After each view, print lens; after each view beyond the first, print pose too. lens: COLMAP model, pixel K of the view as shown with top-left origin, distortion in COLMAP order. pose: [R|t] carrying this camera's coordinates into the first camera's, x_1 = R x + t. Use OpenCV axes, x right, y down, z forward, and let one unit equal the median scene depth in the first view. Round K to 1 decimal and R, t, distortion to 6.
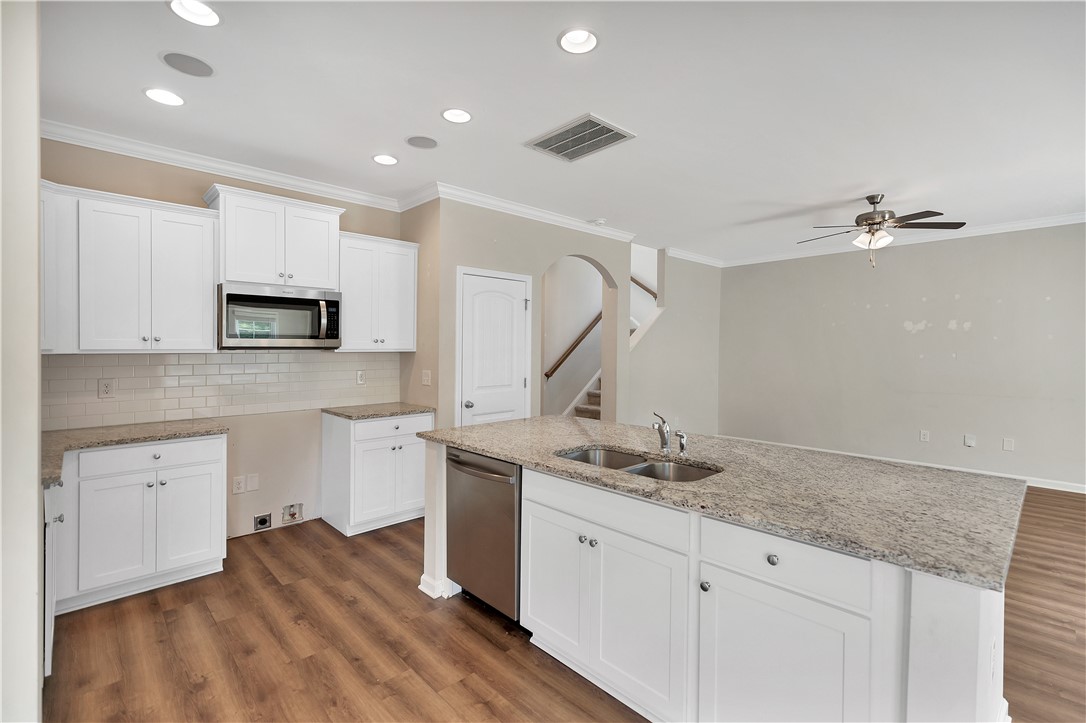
lens RADIAL K [[487.0, 0, 553.0], [0, 487.0, 353.3], [0, 0, 1]] dist [0.009592, -0.000226]
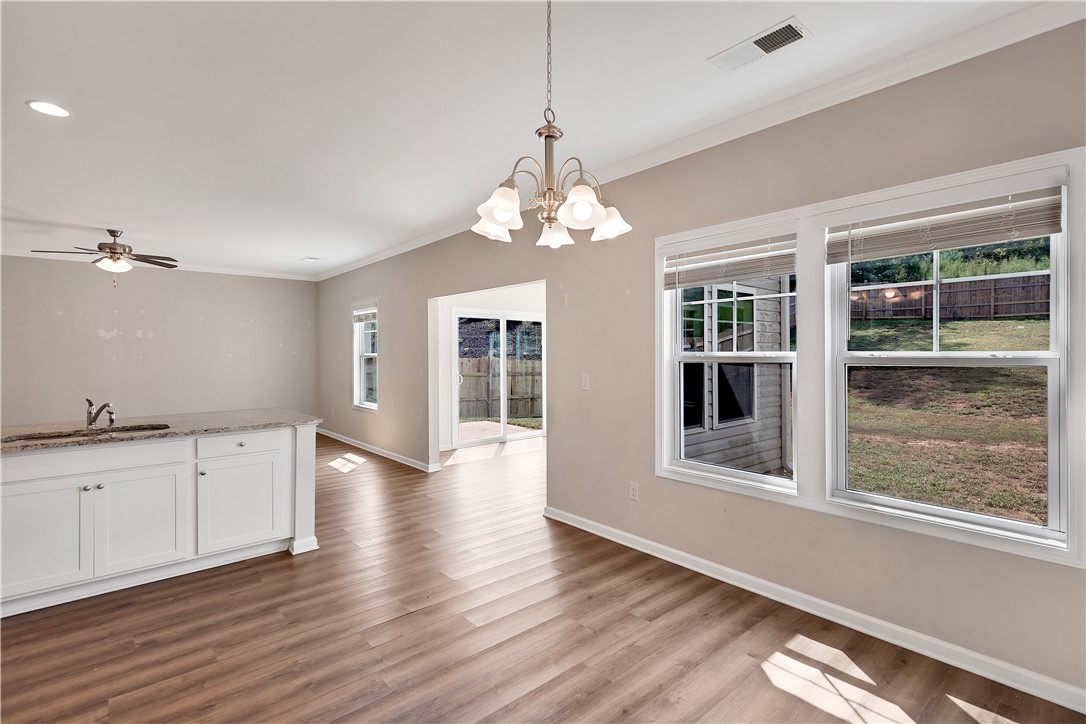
lens RADIAL K [[506.0, 0, 551.5], [0, 506.0, 357.2], [0, 0, 1]] dist [0.005138, -0.000365]
pose [[0.041736, -0.011483, 0.999063, -0.668810], [0.014877, 0.999830, 0.010870, 0.007061], [-0.999018, 0.014409, 0.041900, -0.190929]]
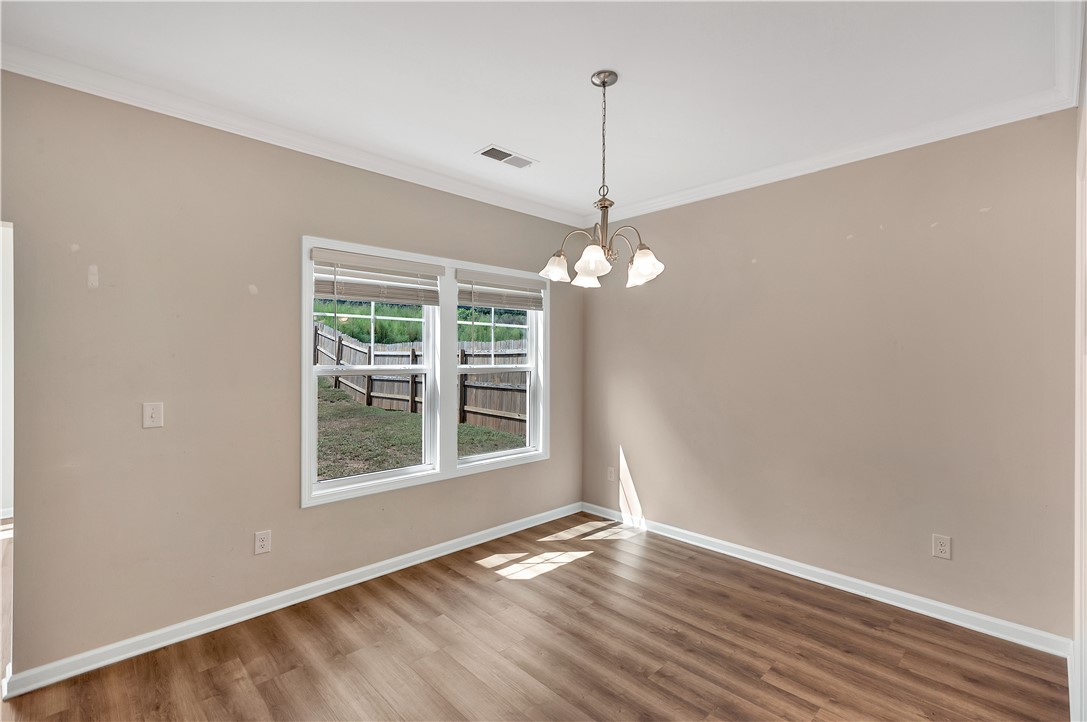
lens RADIAL K [[490.0, 0, 542.5], [0, 490.0, 357.6], [0, 0, 1]] dist [0.011261, 0.000255]
pose [[-0.999992, -0.003852, 0.001087, -0.142856], [-0.003841, 0.999944, 0.009811, -0.010962], [-0.001125, 0.009807, -0.999951, 0.414071]]
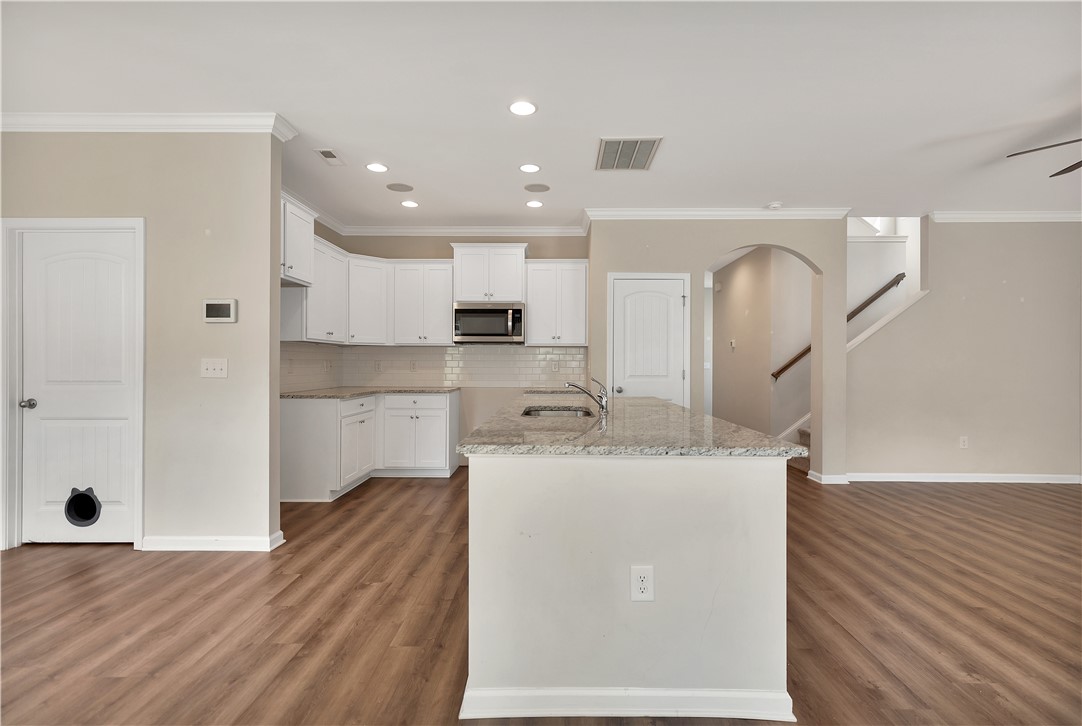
lens RADIAL K [[504.2, 0, 549.5], [0, 504.2, 358.2], [0, 0, 1]] dist [0.005138, -0.000365]
pose [[0.714042, -0.005800, -0.700079, 0.601548], [-0.010098, 0.999776, -0.018582, 0.057492], [0.700030, 0.020338, 0.713824, 0.016729]]
